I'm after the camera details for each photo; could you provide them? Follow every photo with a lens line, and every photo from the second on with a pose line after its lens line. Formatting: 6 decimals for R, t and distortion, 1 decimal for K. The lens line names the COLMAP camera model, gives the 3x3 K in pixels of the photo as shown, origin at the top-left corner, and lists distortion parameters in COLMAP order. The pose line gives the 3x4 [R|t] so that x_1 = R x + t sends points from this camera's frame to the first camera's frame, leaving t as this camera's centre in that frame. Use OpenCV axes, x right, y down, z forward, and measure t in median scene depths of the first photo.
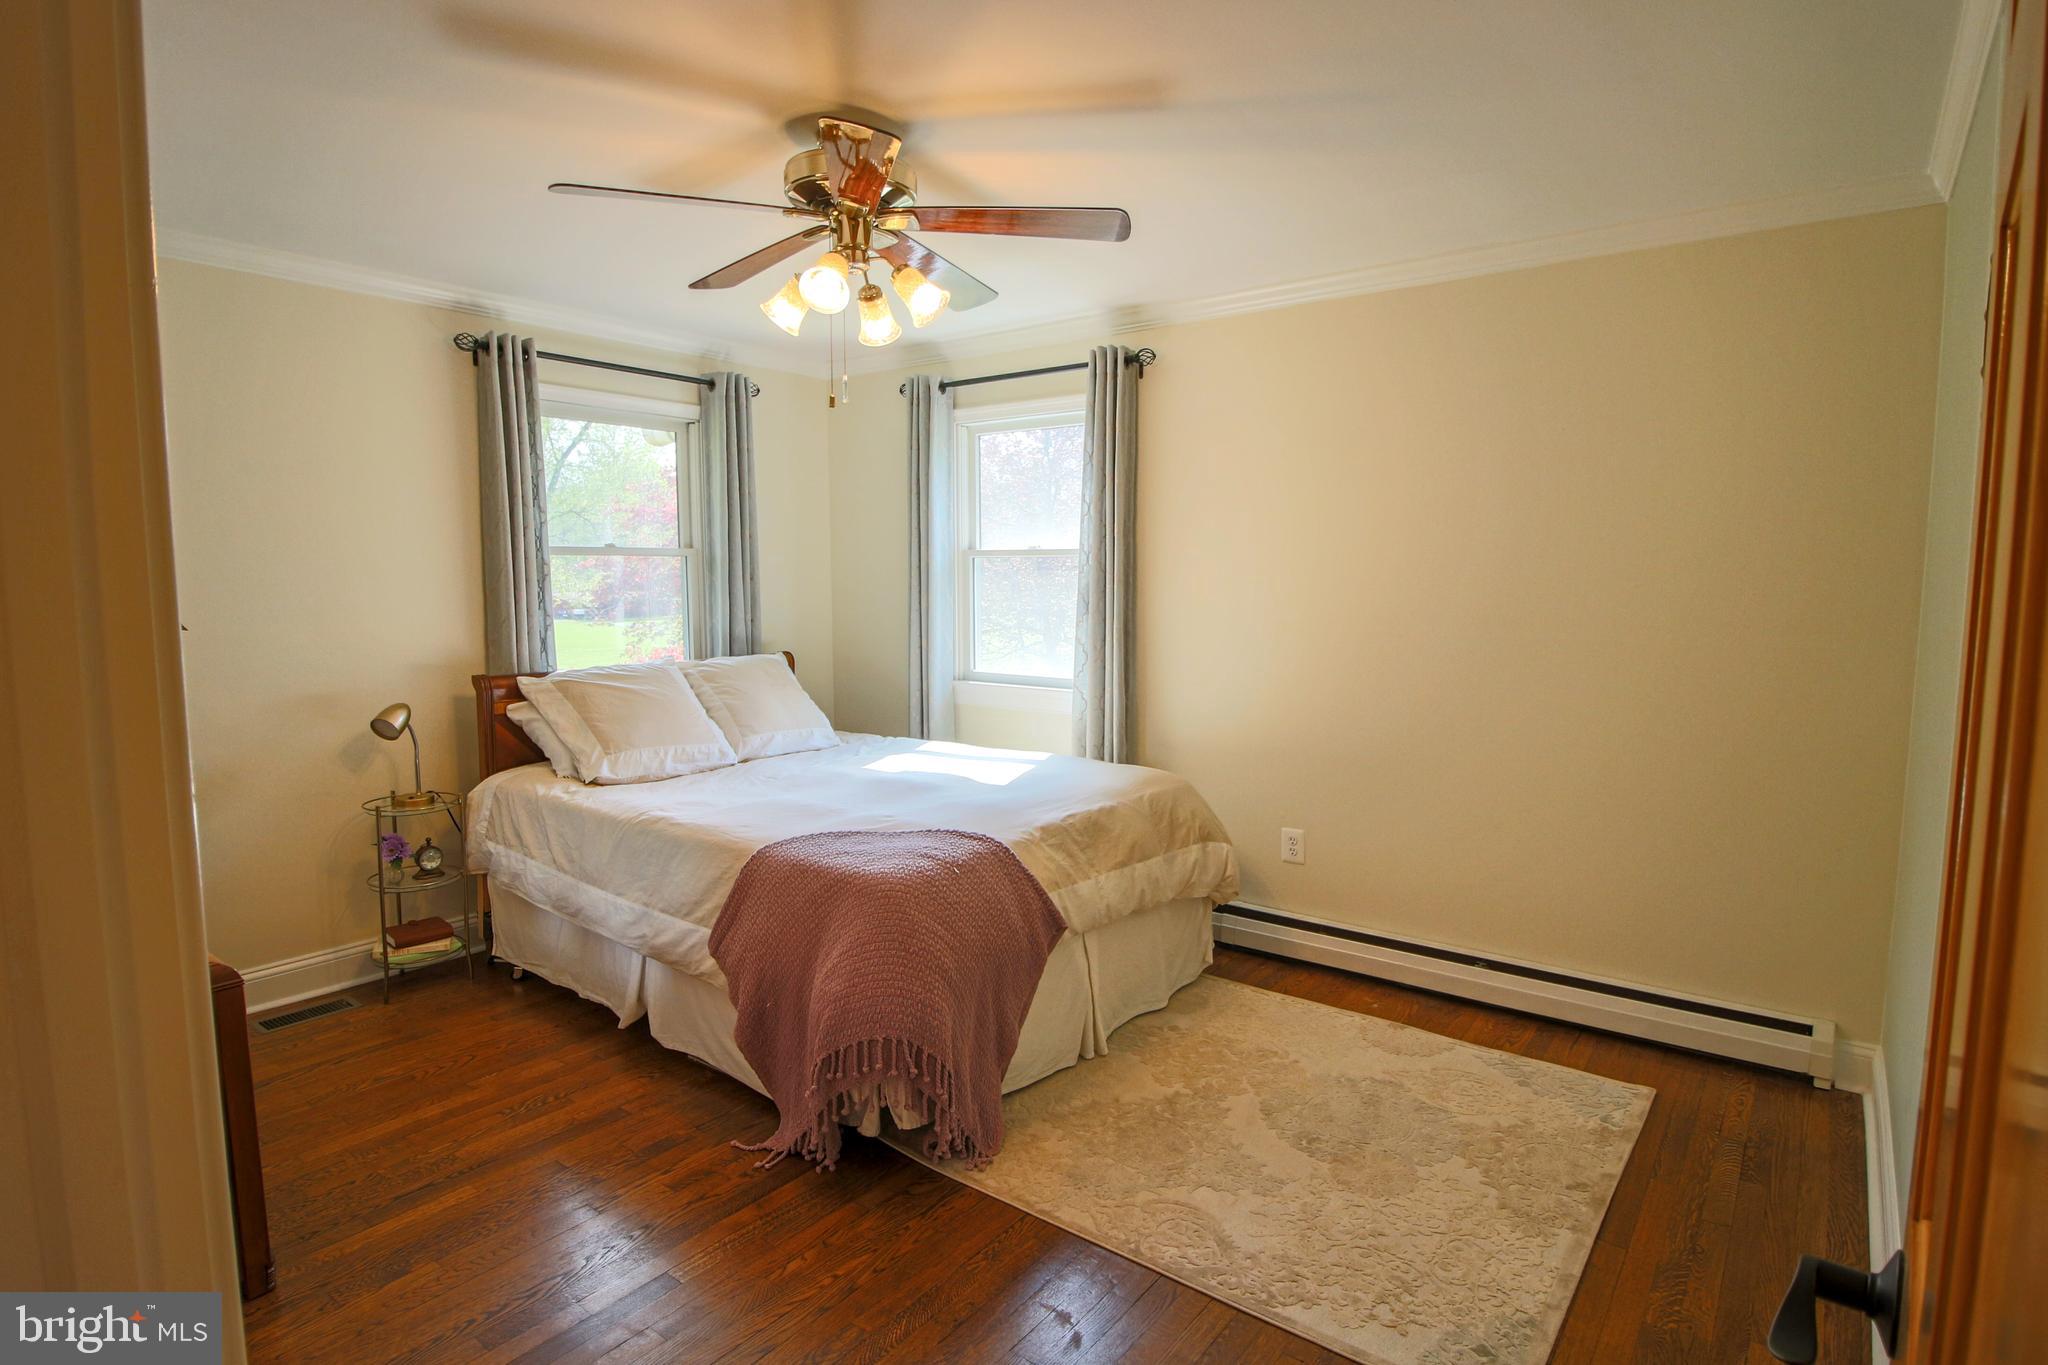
lens RADIAL K [[1073.7, 0, 1024.0], [0, 1073.7, 682.5], [0, 0, 1]] dist [-0.017711, -0.001073]
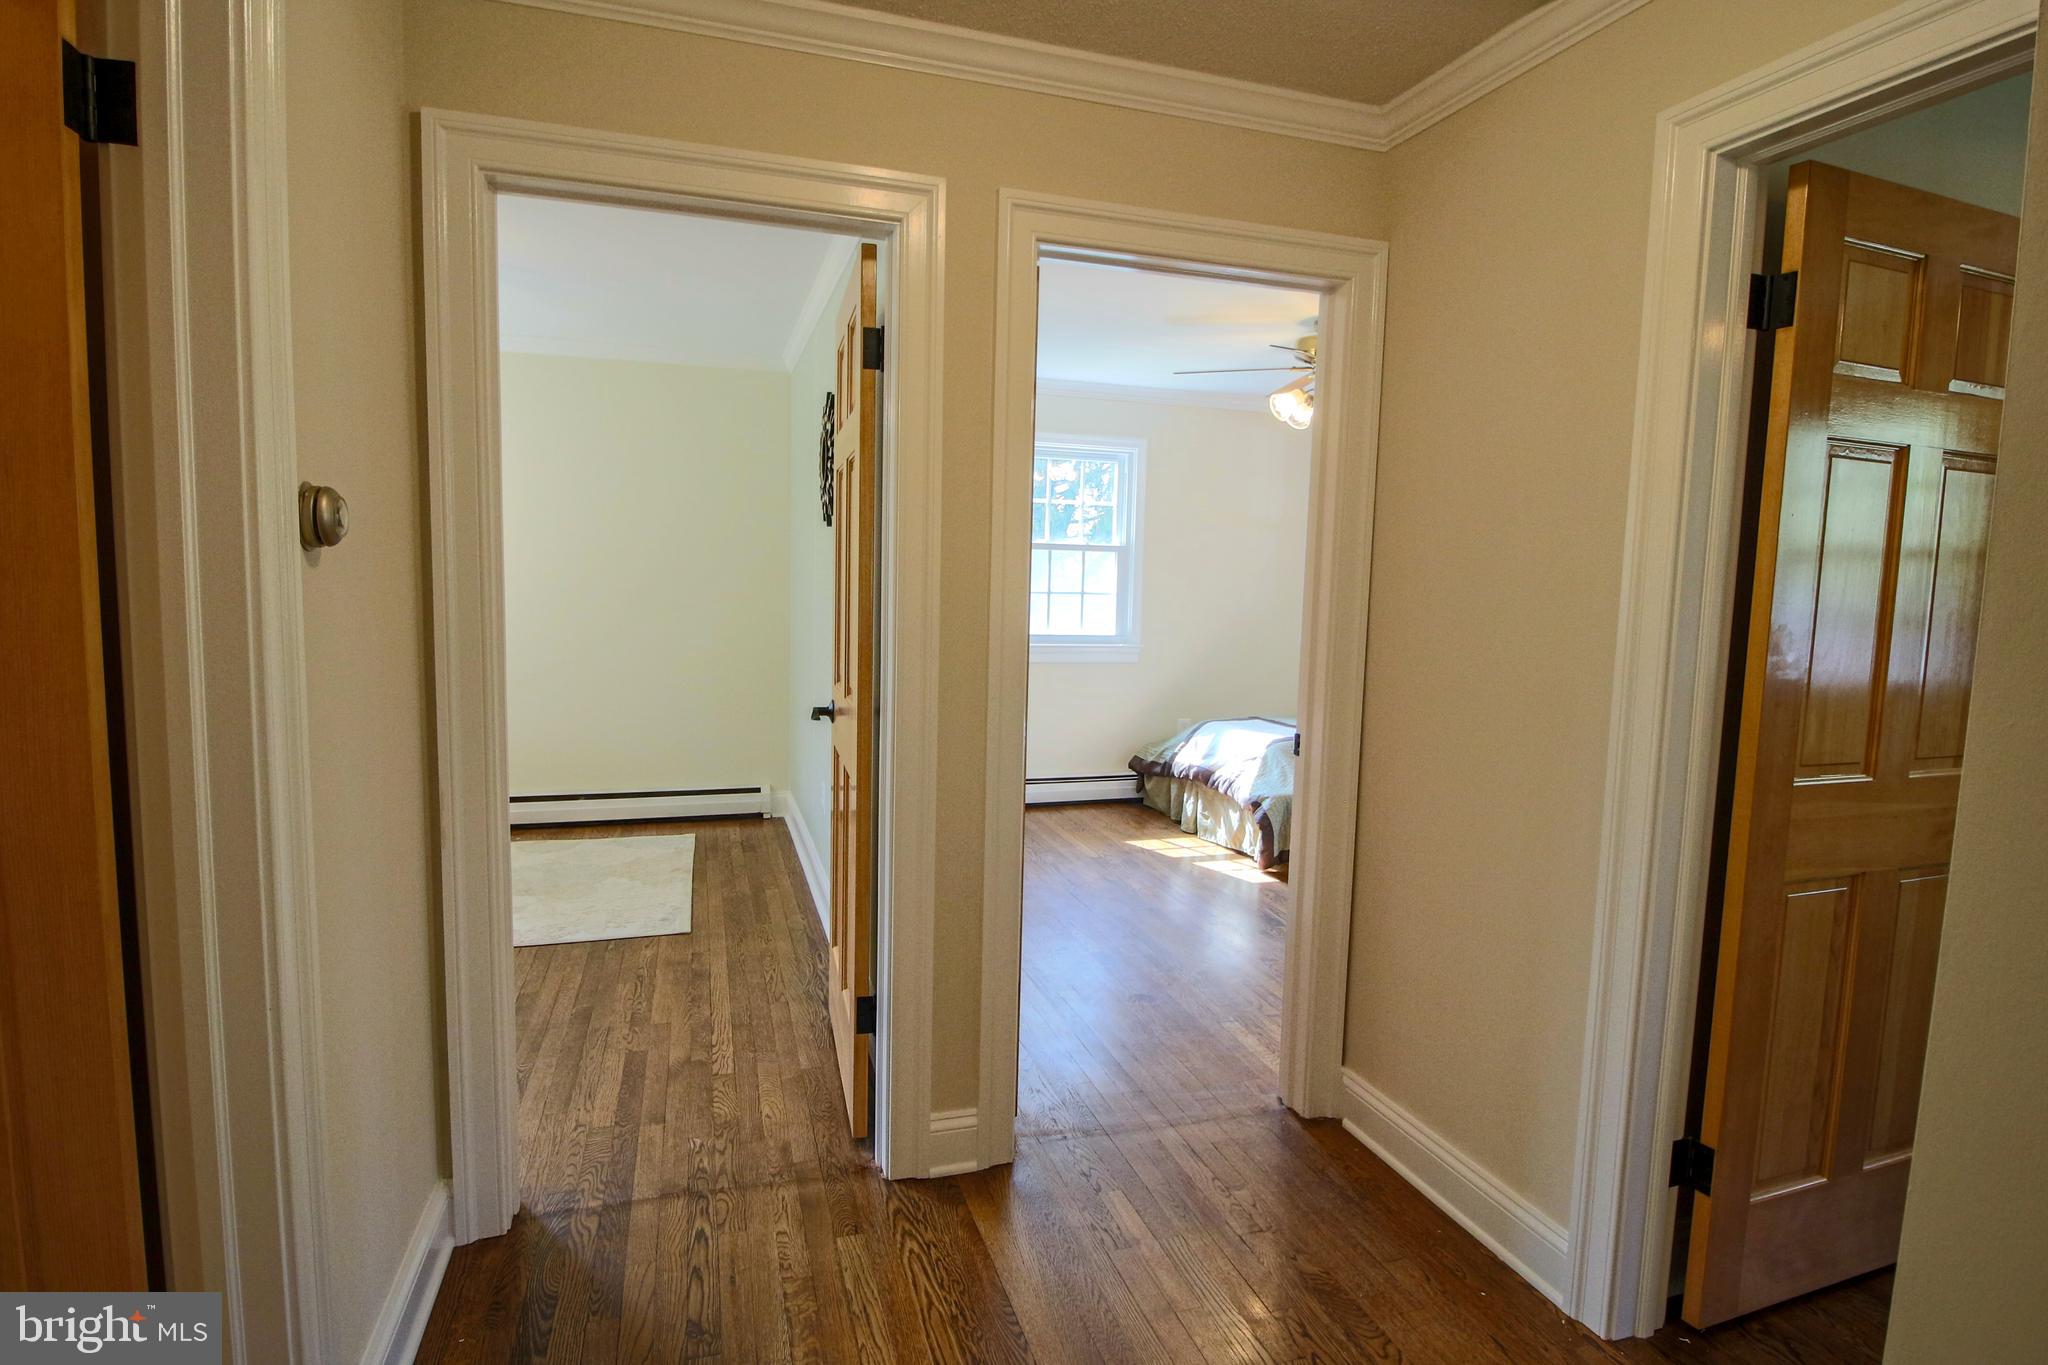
lens RADIAL K [[1073.7, 0, 1024.0], [0, 1073.7, 682.5], [0, 0, 1]] dist [-0.017711, -0.001073]
pose [[0.583217, -0.068016, 0.809464, -0.562002], [0.051544, 0.997579, 0.046686, 0.069980], [-0.810679, 0.014495, 0.585311, -0.550843]]
